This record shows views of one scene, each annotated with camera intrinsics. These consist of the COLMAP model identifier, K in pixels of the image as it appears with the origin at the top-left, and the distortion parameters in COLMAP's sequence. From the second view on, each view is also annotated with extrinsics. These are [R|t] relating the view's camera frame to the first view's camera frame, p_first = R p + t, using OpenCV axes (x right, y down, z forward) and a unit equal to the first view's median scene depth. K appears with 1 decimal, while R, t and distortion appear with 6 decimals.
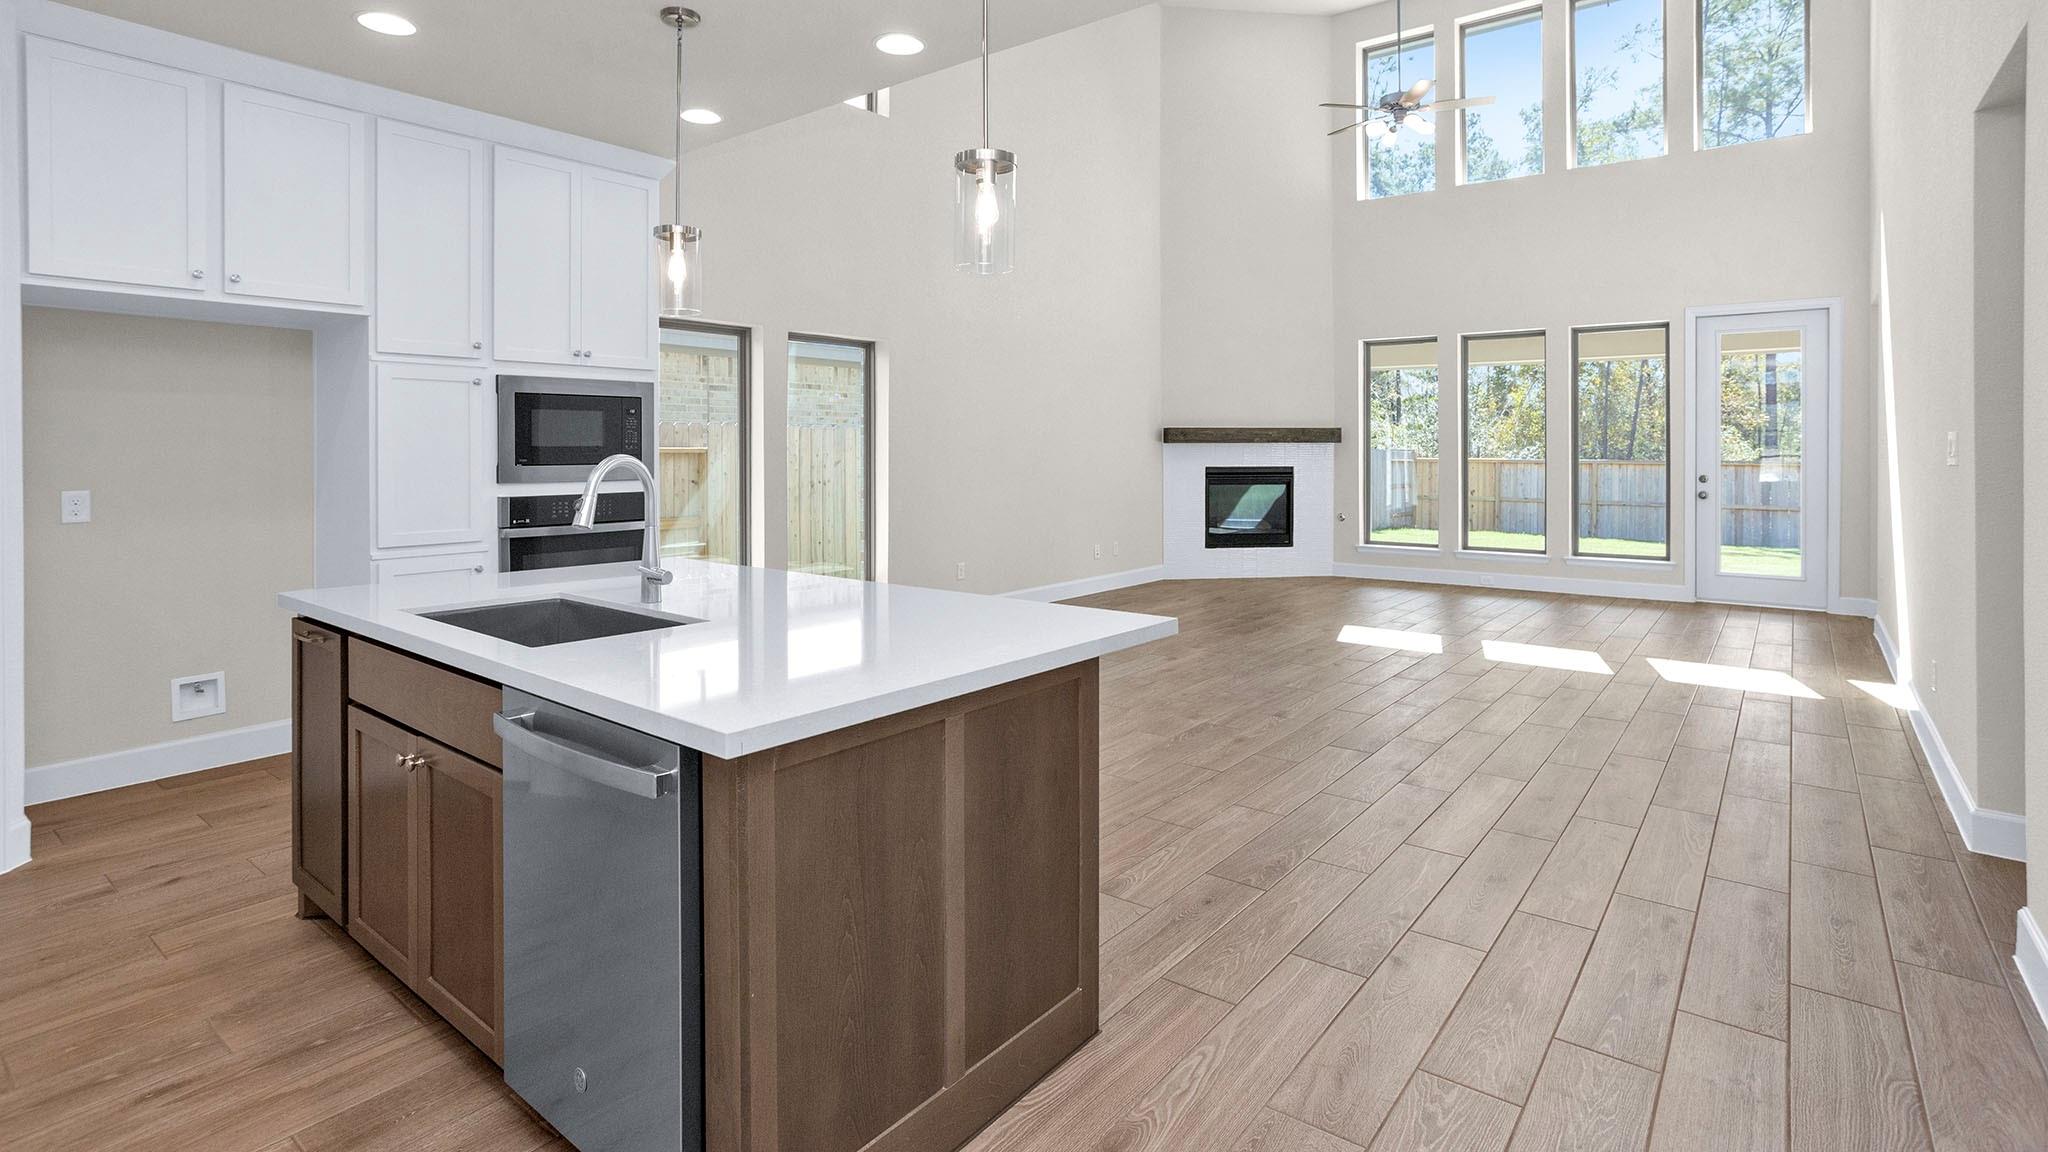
lens RADIAL K [[988.7, 0, 1020.0], [0, 988.7, 460.3], [0, 0, 1]] dist [-0.002432, -0.000168]
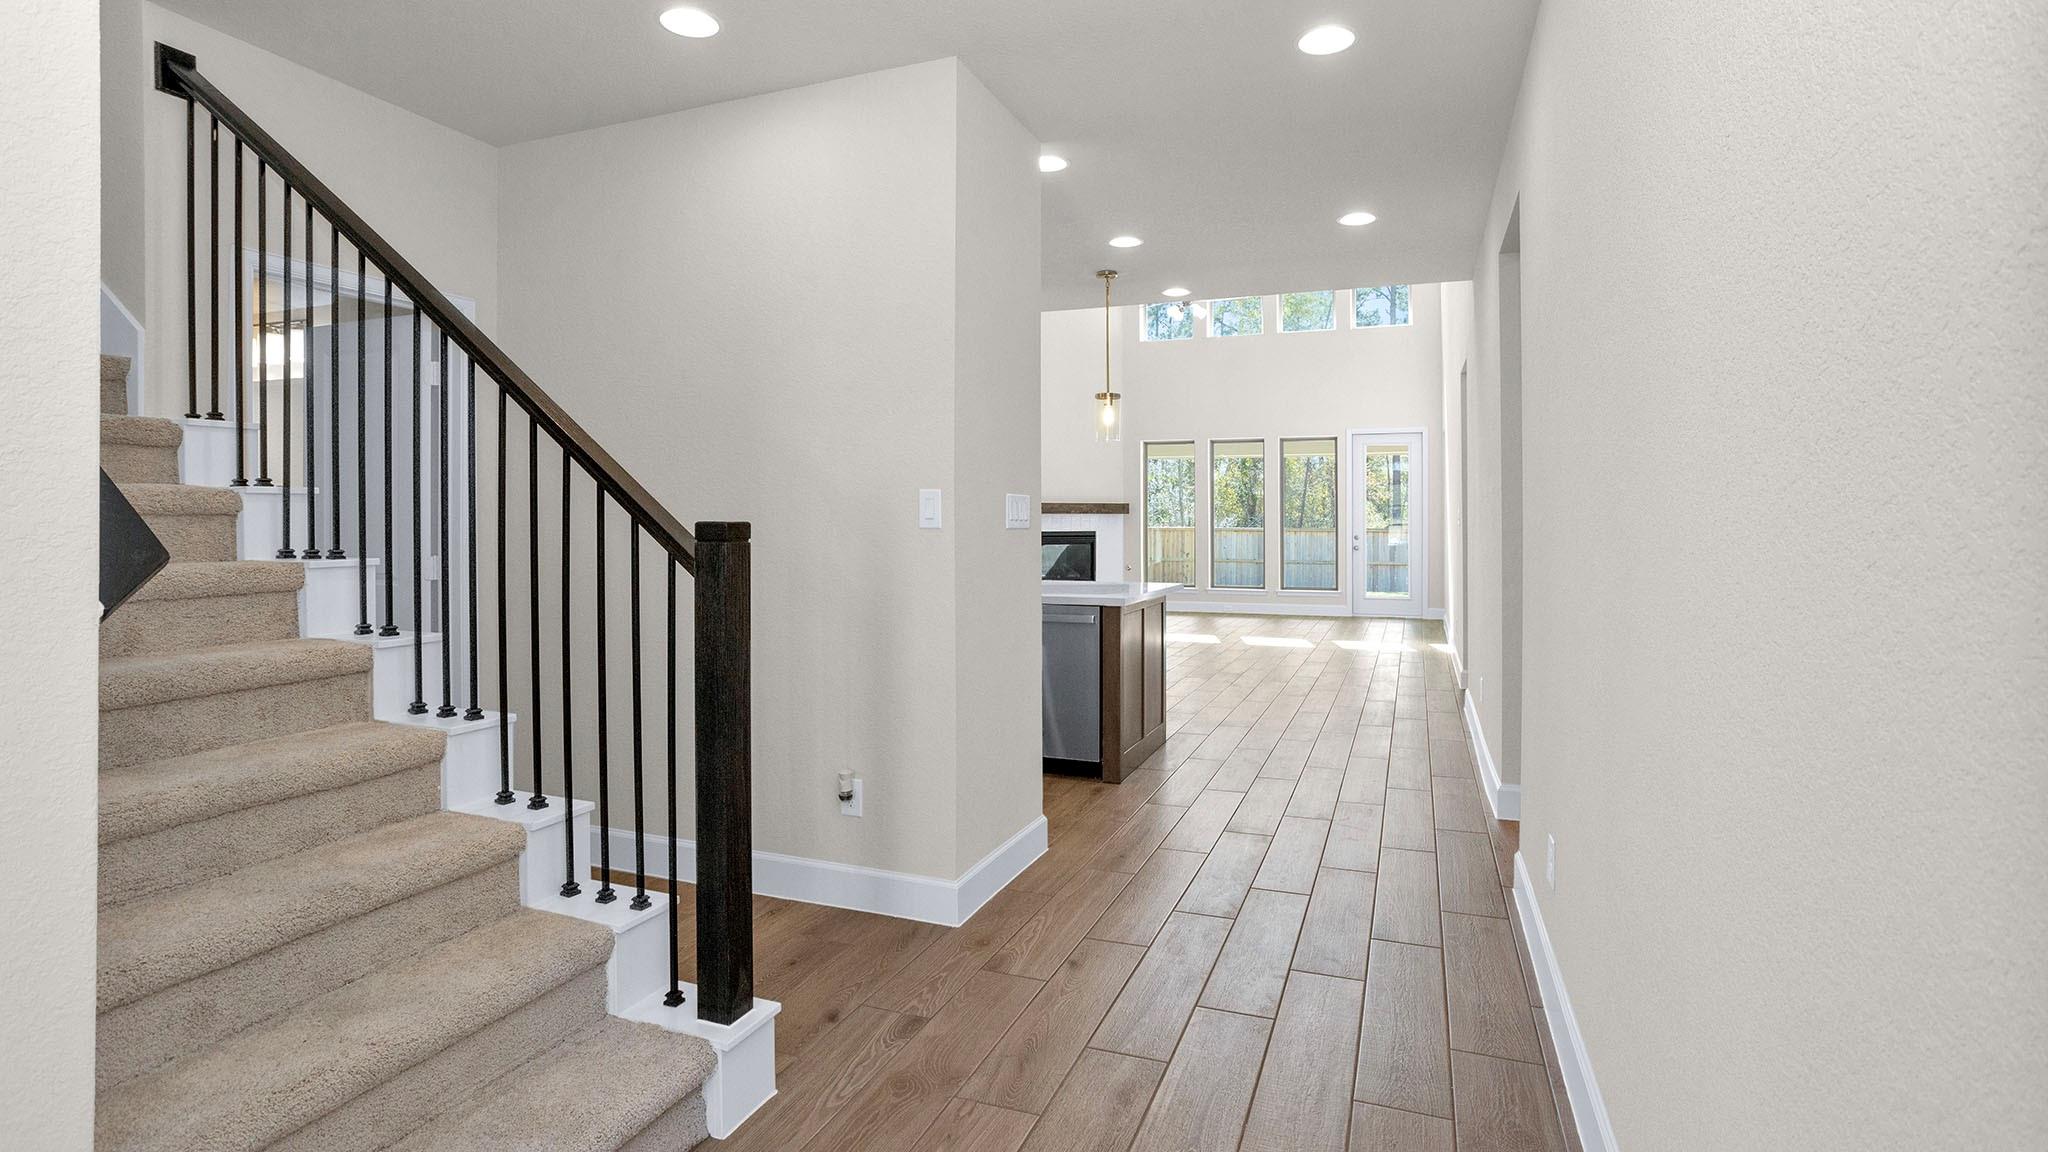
lens RADIAL K [[987.0, 0, 1033.1], [0, 987.0, 531.1], [0, 0, 1]] dist [-0.003069, -0.000187]
pose [[0.956376, -0.003559, 0.292119, -0.231394], [0.003764, 0.999993, -0.000140, 0.006381], [-0.292116, 0.001234, 0.956382, -0.314499]]
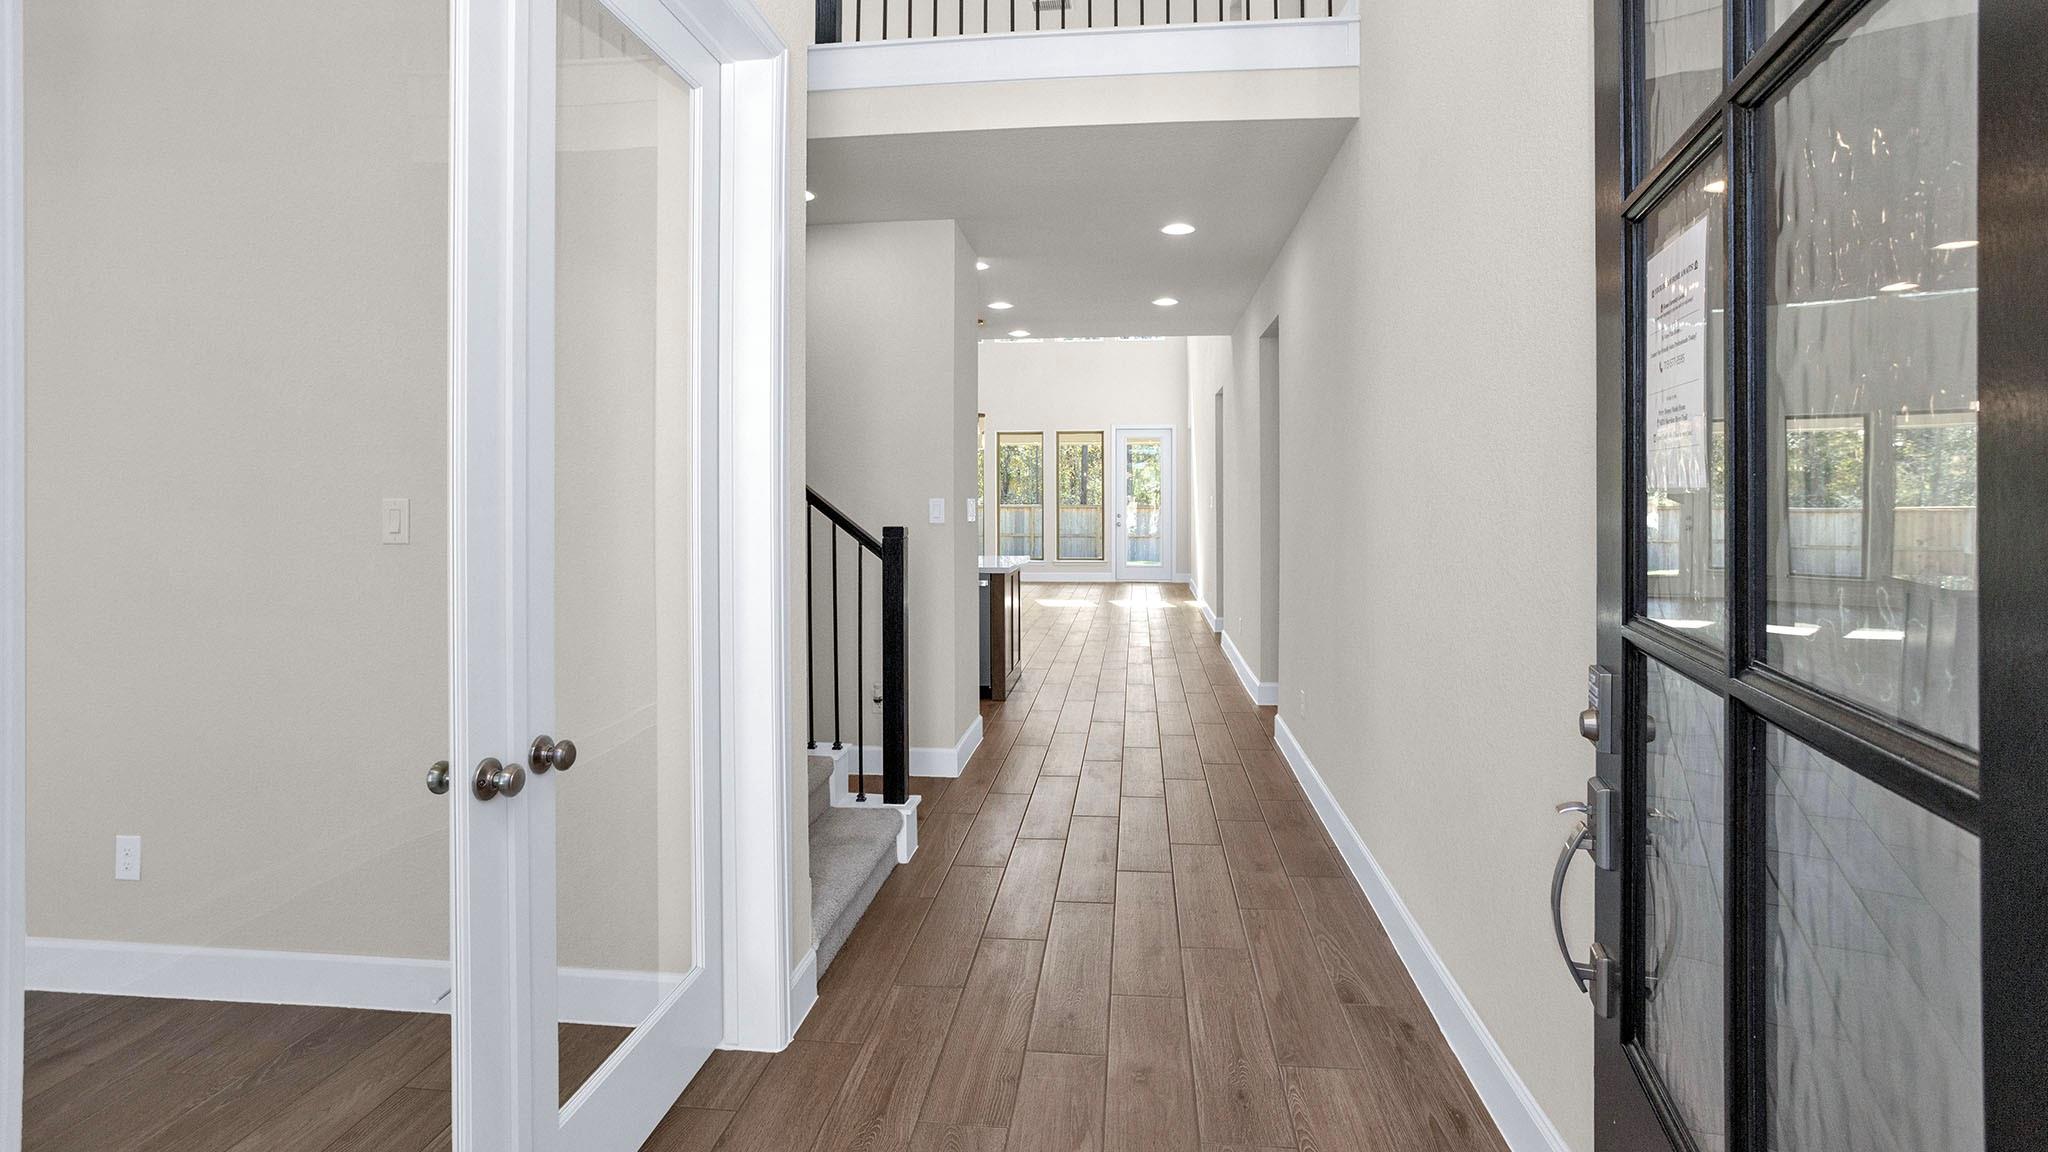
lens RADIAL K [[987.0, 0, 1033.1], [0, 987.0, 531.1], [0, 0, 1]] dist [-0.003069, -0.000187]
pose [[0.846815, -0.023058, 0.531388, -0.396256], [0.009822, 0.999567, 0.027721, -0.004975], [-0.531797, -0.018255, 0.846675, -0.446550]]
